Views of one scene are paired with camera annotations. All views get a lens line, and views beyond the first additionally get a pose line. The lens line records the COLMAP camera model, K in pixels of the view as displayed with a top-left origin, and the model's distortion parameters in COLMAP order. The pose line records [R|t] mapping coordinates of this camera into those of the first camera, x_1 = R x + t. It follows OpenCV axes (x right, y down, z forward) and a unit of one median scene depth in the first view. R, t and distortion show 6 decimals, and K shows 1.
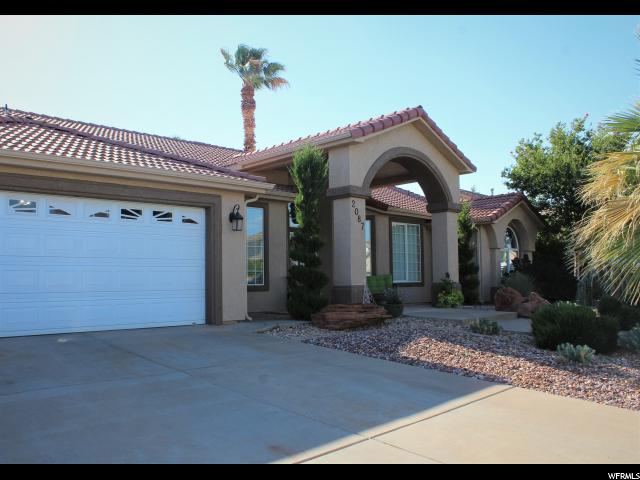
lens RADIAL K [[638.2, 0, 320.0], [0, 638.2, 240.0], [0, 0, 1]] dist [-0.103843, 0.000524]
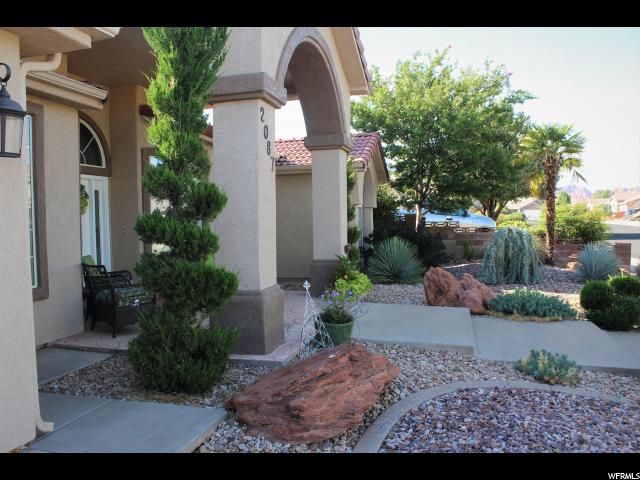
lens RADIAL K [[535.2, 0, 320.0], [0, 535.2, 240.0], [0, 0, 1]] dist [-0.068962, 0.000395]
pose [[0.868922, -0.019615, 0.494561, -0.091661], [-0.028567, 0.995561, 0.089677, -0.001931], [-0.494124, -0.092050, 0.864504, 0.549957]]
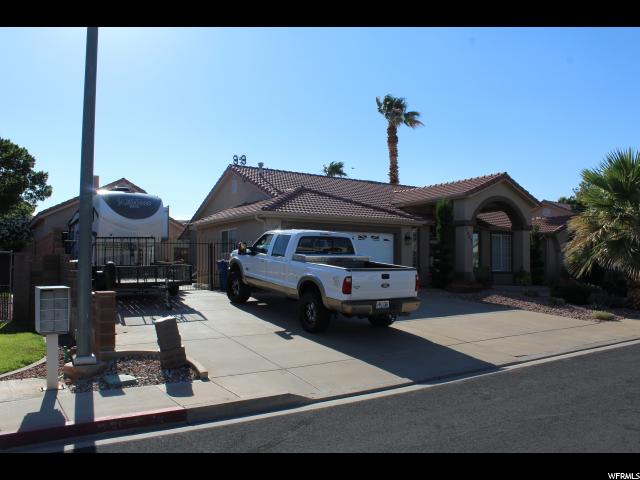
lens RADIAL K [[638.2, 0, 320.0], [0, 638.2, 240.0], [0, 0, 1]] dist [-0.103843, 0.000524]
pose [[0.982356, 0.008846, -0.186814, -0.019819], [-0.005294, 0.999796, 0.019506, -0.050074], [0.186948, -0.018173, 0.982202, -0.795574]]
